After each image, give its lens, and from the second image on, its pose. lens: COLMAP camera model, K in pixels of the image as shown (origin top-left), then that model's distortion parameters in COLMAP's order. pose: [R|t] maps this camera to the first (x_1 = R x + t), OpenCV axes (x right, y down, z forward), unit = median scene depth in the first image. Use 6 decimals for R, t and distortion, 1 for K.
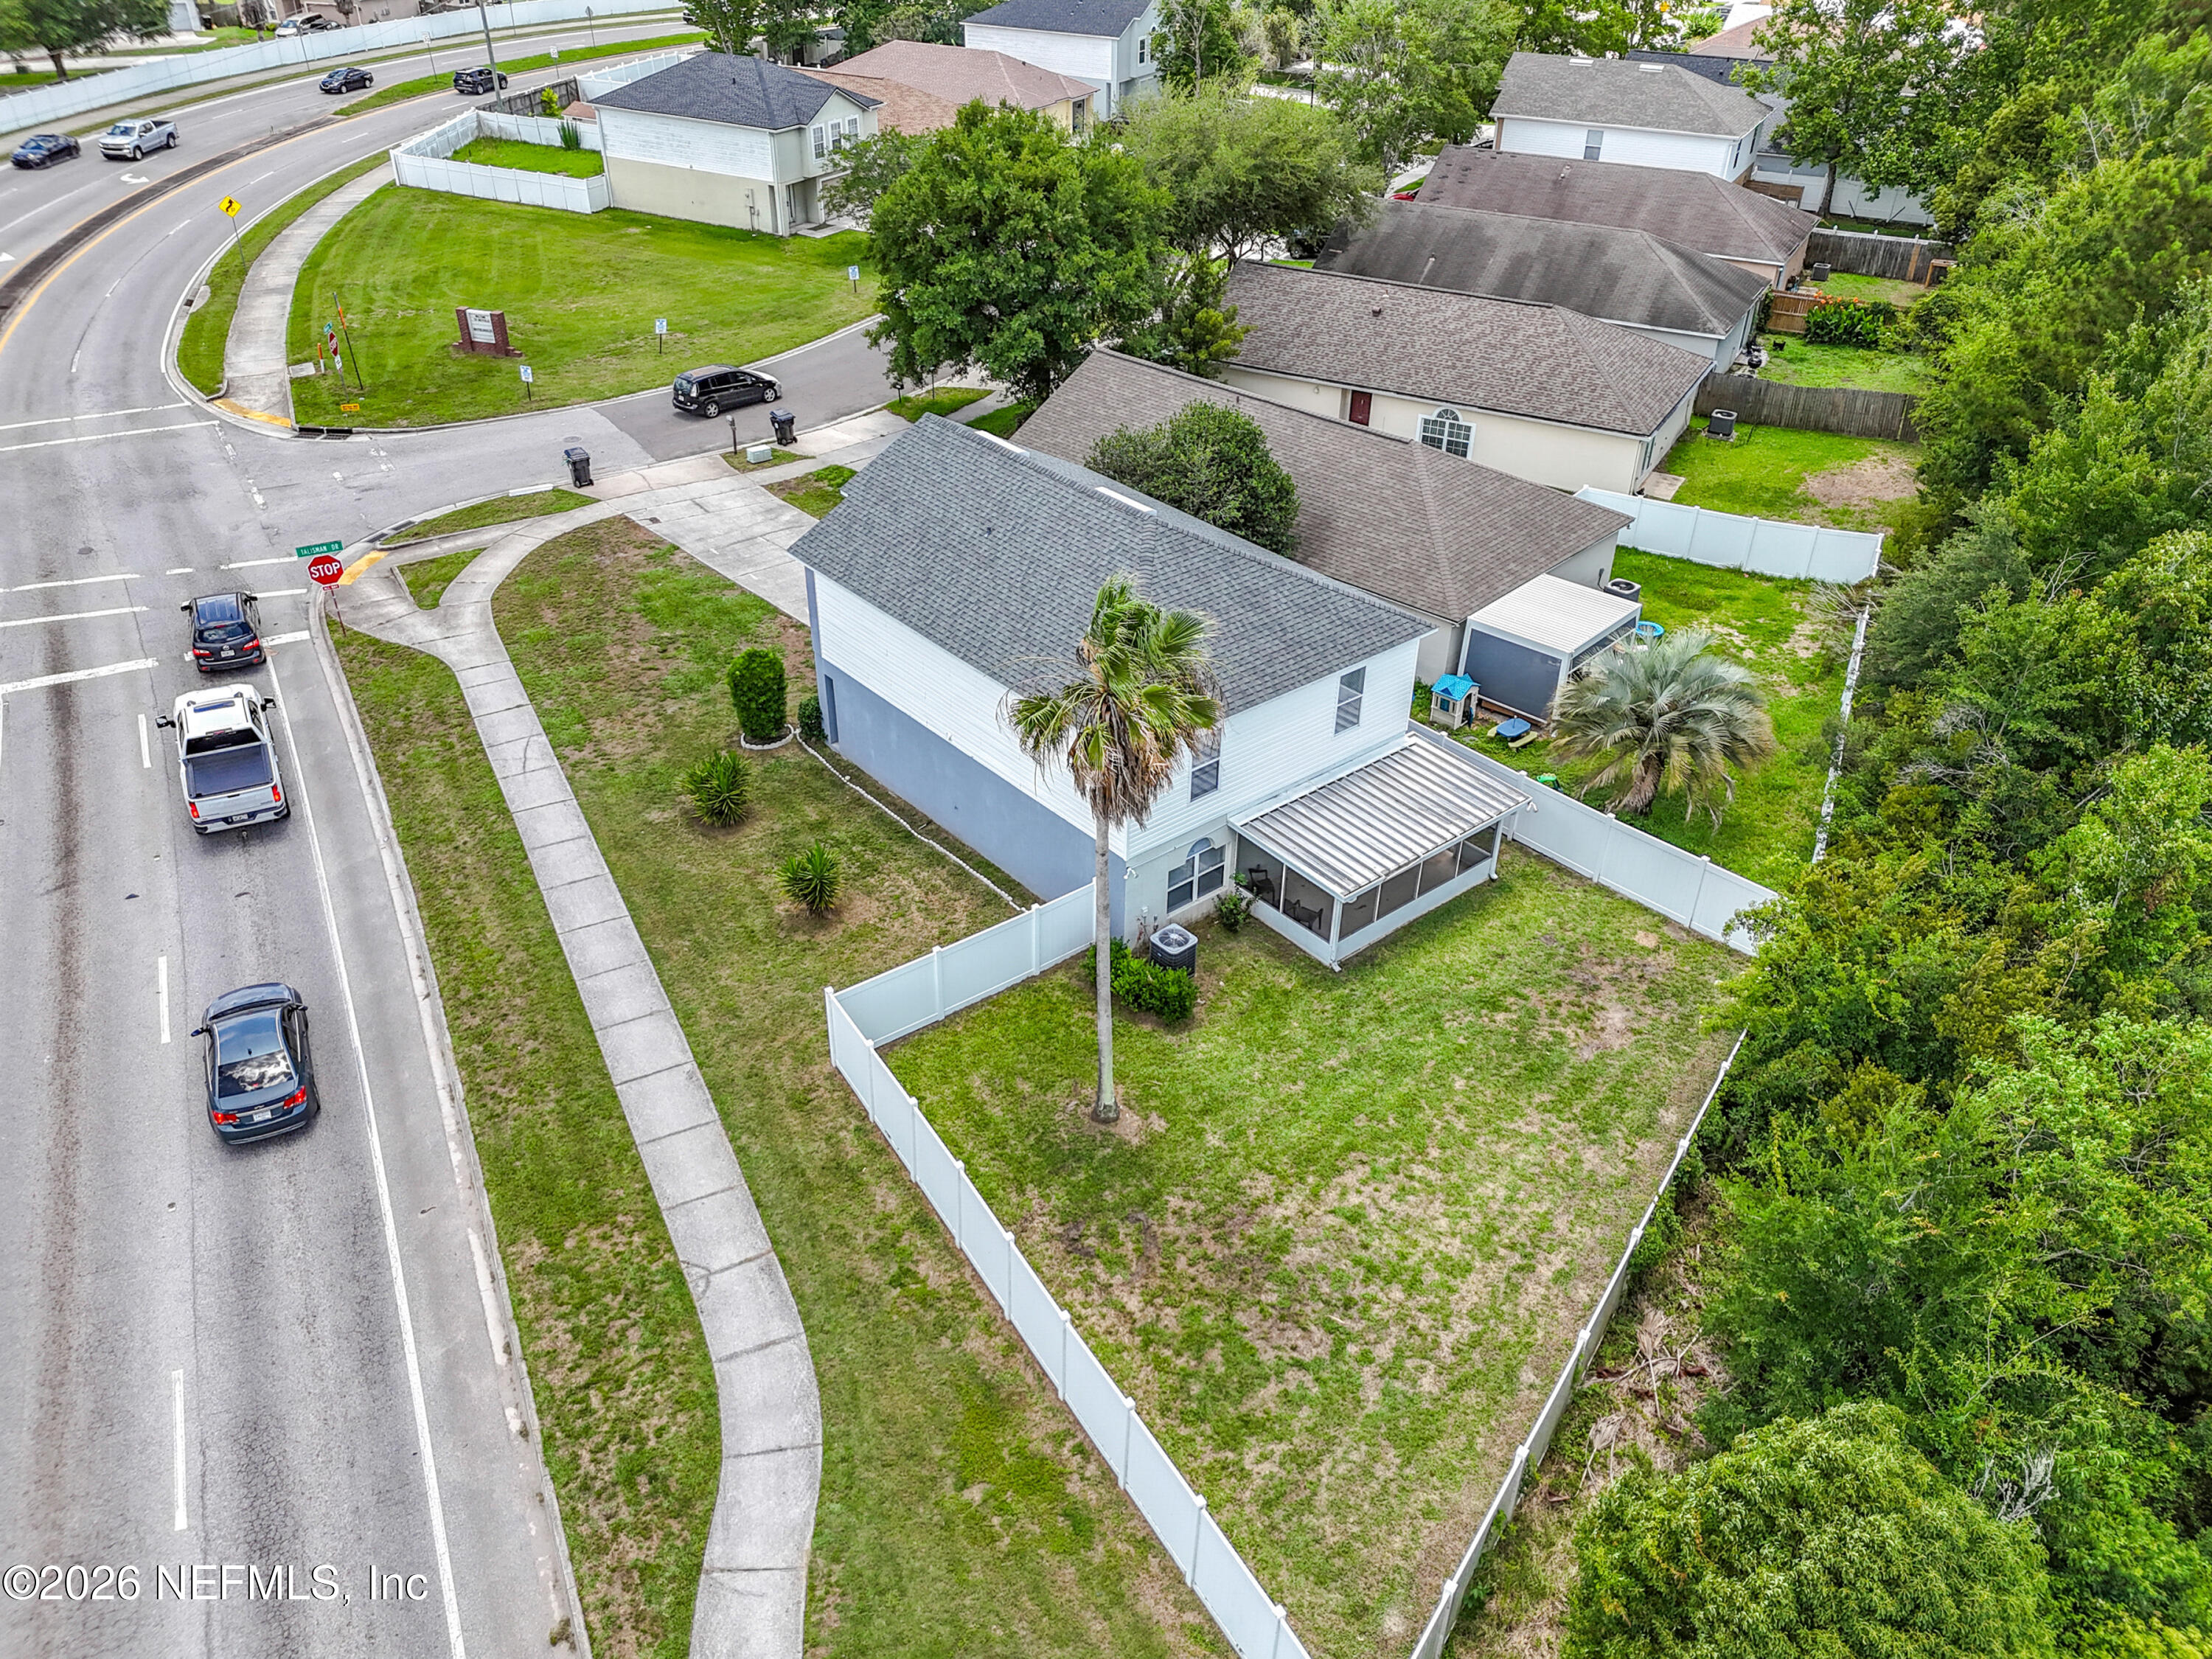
lens RADIAL K [[1631.0, 0, 1106.0], [0, 1631.0, 829.5], [0, 0, 1]] dist [0.069036, -0.065172]
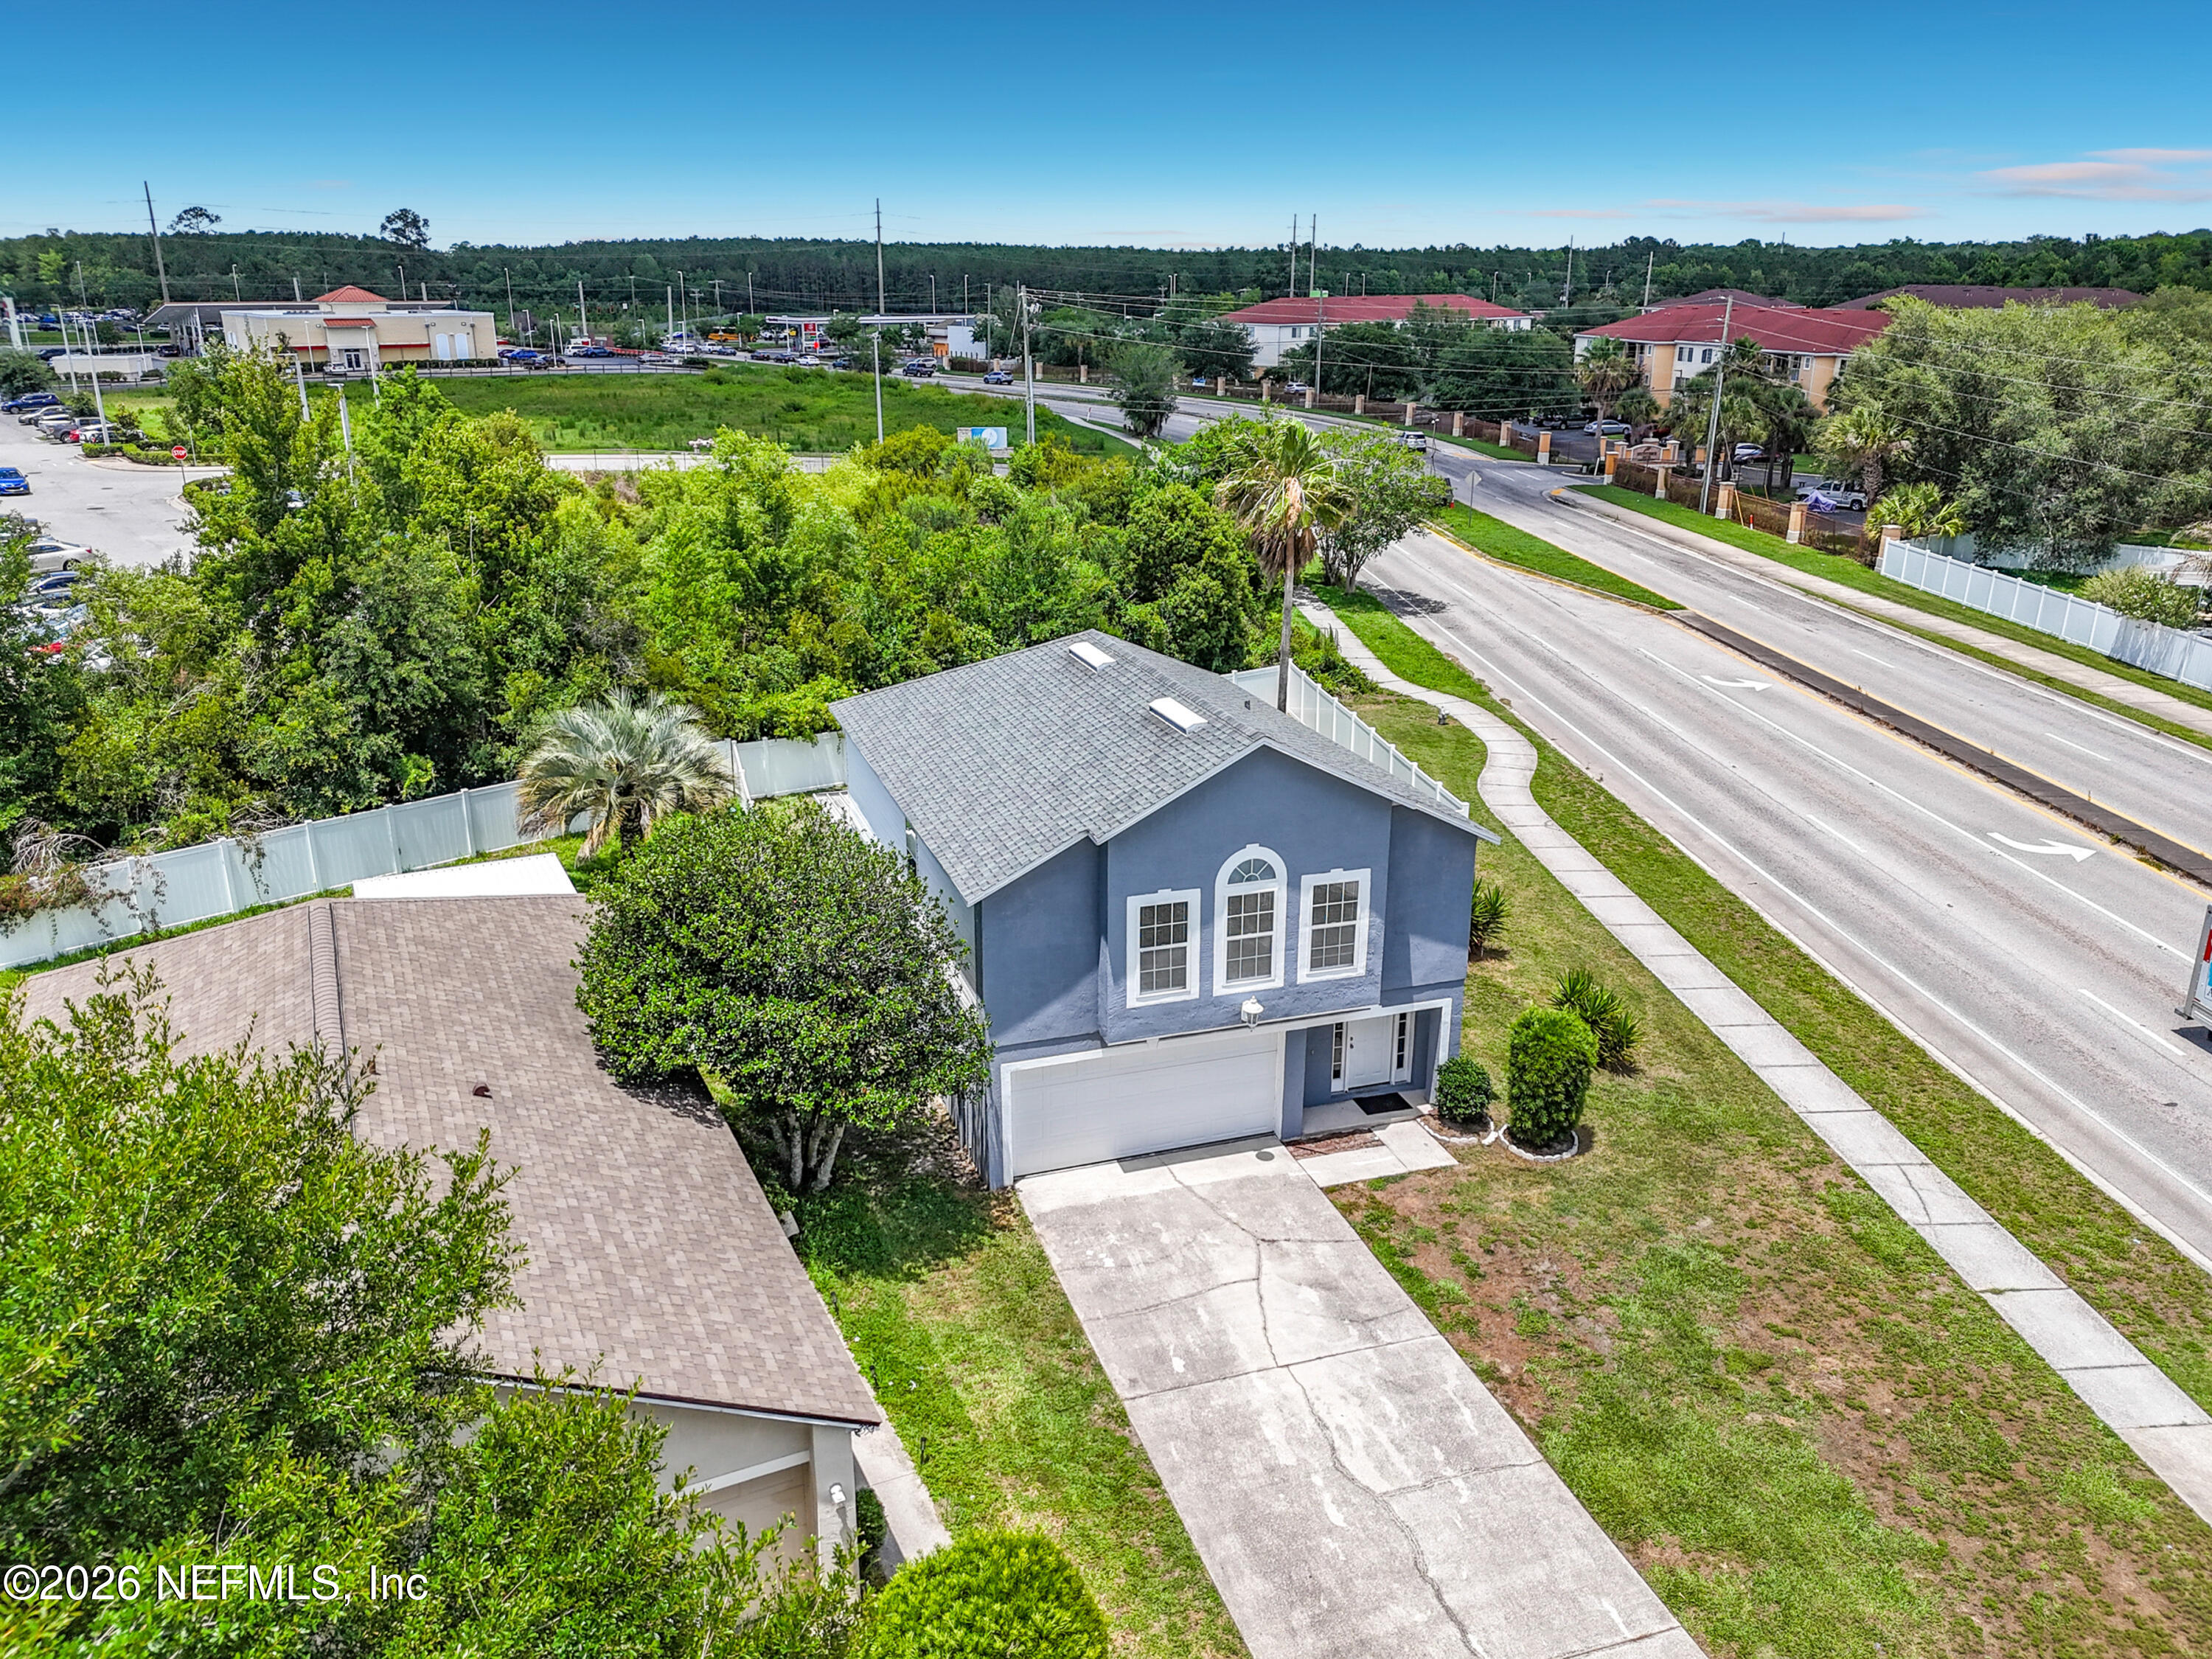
lens RADIAL K [[1631.0, 0, 1106.0], [0, 1631.0, 829.5], [0, 0, 1]] dist [0.069036, -0.065172]
pose [[-0.929061, -0.134929, 0.344440, -0.237538], [0.187751, 0.630279, 0.753325, -0.620124], [-0.318739, 0.764554, -0.560235, 1.230178]]
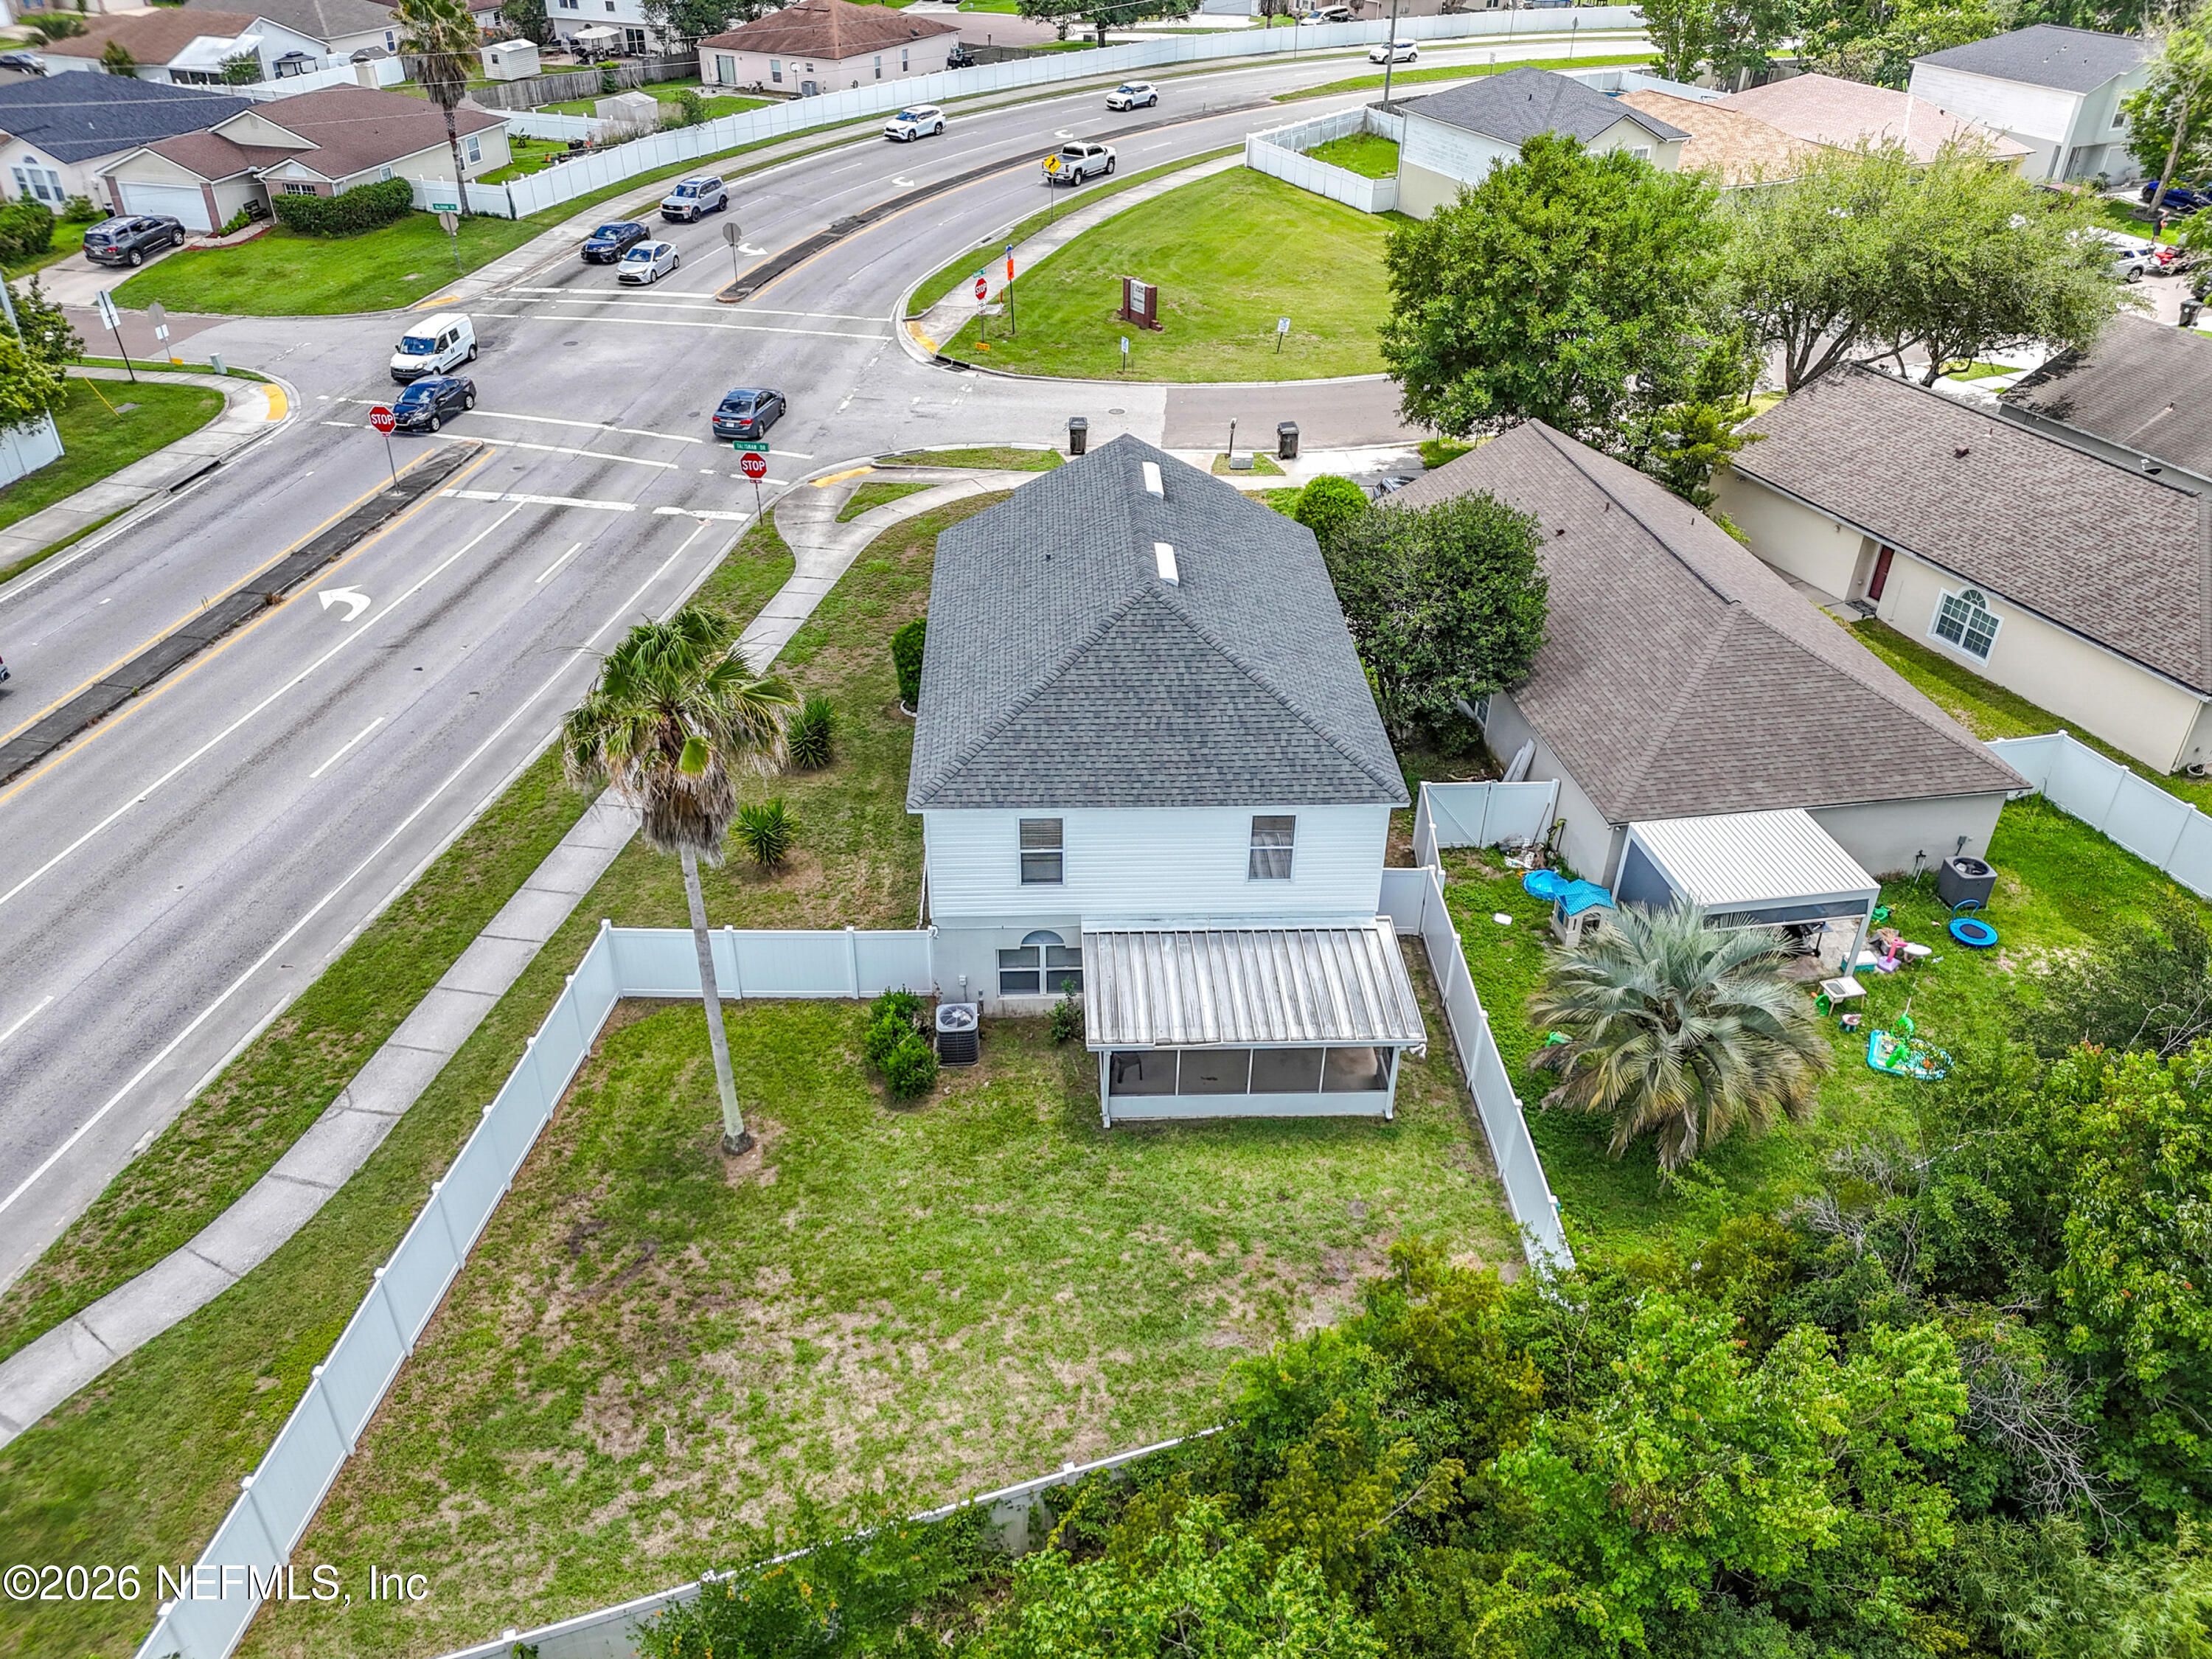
lens RADIAL K [[1631.0, 0, 1106.0], [0, 1631.0, 829.5], [0, 0, 1]] dist [0.069036, -0.065172]
pose [[0.788254, 0.331617, -0.518349, 0.403654], [-0.334880, 0.937879, 0.090762, -0.105902], [0.516247, 0.102041, 0.850339, 0.179315]]
